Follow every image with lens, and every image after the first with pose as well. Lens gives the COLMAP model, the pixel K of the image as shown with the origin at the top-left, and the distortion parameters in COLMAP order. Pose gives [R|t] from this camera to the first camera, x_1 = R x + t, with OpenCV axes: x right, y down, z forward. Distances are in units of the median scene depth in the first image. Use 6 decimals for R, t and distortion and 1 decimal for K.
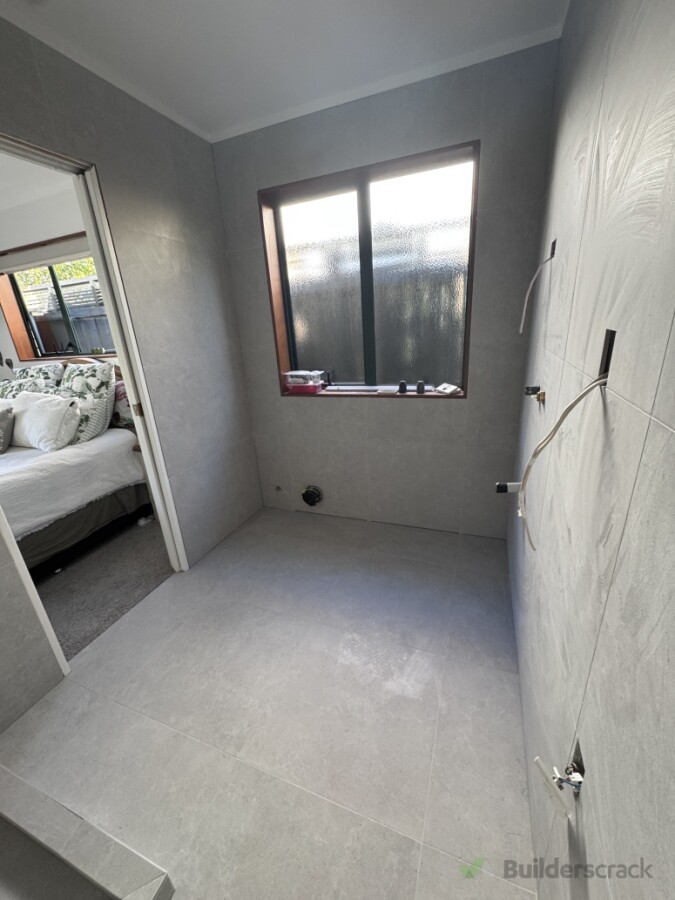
lens RADIAL K [[357.3, 0, 338.2], [0, 357.3, 450.1], [0, 0, 1]] dist [-0.005450, 0.000159]
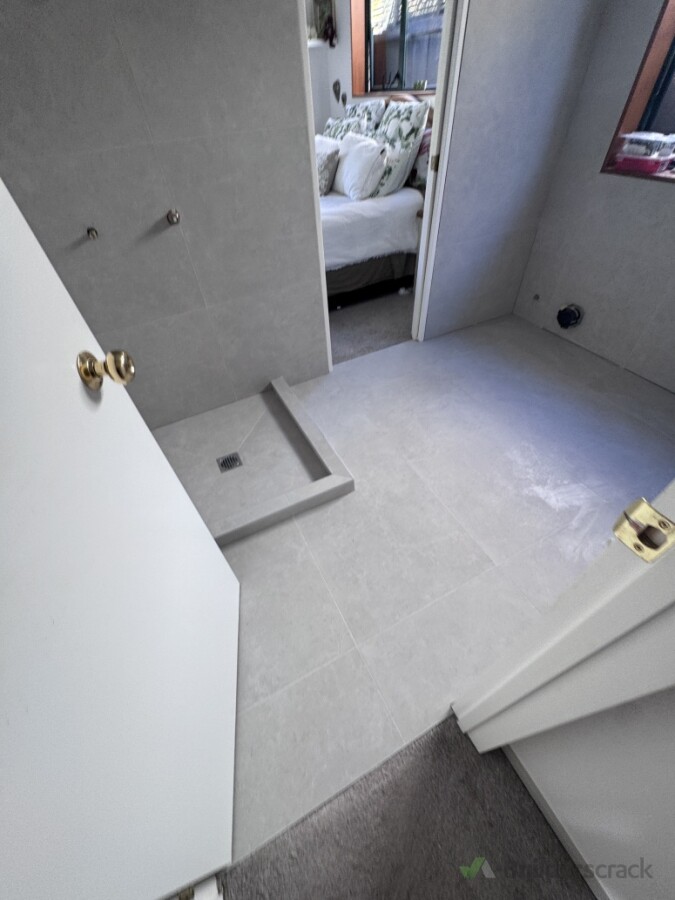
lens RADIAL K [[357.3, 0, 335.1], [0, 357.3, 450.7], [0, 0, 1]] dist [-0.005450, 0.000159]
pose [[0.738044, 0.499174, -0.454001, 0.072585], [-0.212432, 0.810521, 0.545829, 0.043798], [0.640440, -0.306401, 0.704240, -0.107383]]
